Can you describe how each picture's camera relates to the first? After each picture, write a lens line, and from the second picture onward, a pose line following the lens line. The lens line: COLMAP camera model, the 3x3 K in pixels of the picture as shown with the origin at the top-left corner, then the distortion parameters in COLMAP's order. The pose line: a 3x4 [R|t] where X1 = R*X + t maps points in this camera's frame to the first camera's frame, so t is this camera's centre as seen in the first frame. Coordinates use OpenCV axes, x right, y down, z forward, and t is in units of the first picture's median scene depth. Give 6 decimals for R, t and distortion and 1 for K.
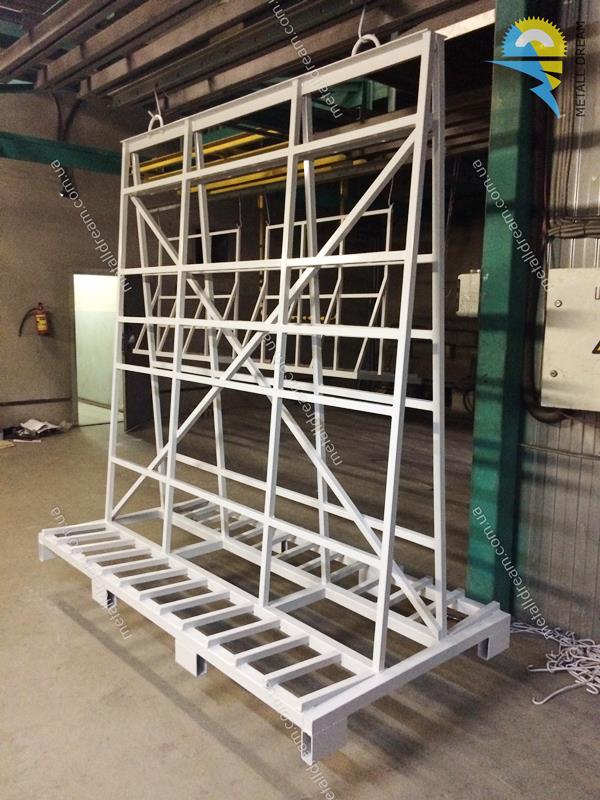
lens RADIAL K [[679.4, 0, 300.0], [0, 679.4, 400.0], [0, 0, 1]] dist [0.098490, -0.130005]
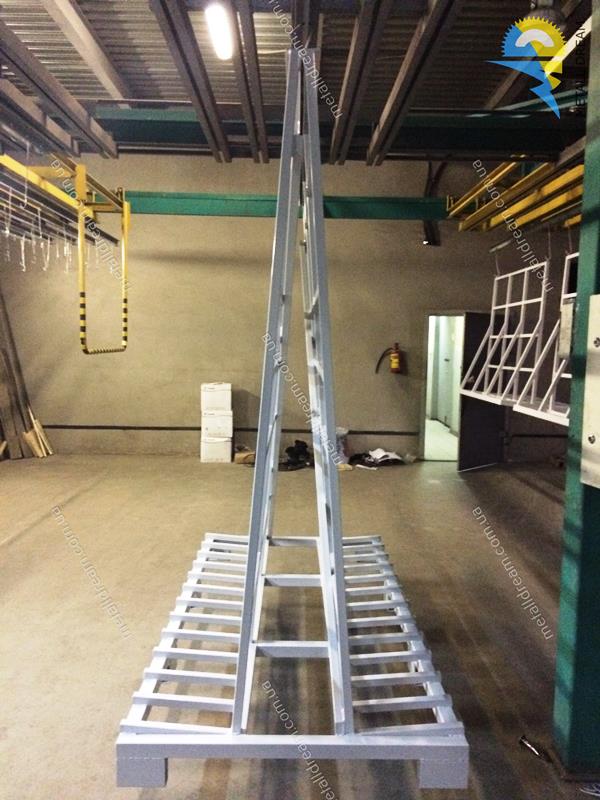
lens RADIAL K [[679.4, 0, 300.0], [0, 679.4, 400.0], [0, 0, 1]] dist [0.098490, -0.130005]
pose [[0.758020, 0.058897, -0.649566, 0.213812], [-0.096980, 0.995022, -0.022953, -0.011653], [0.644981, 0.080394, 0.759958, 0.088295]]
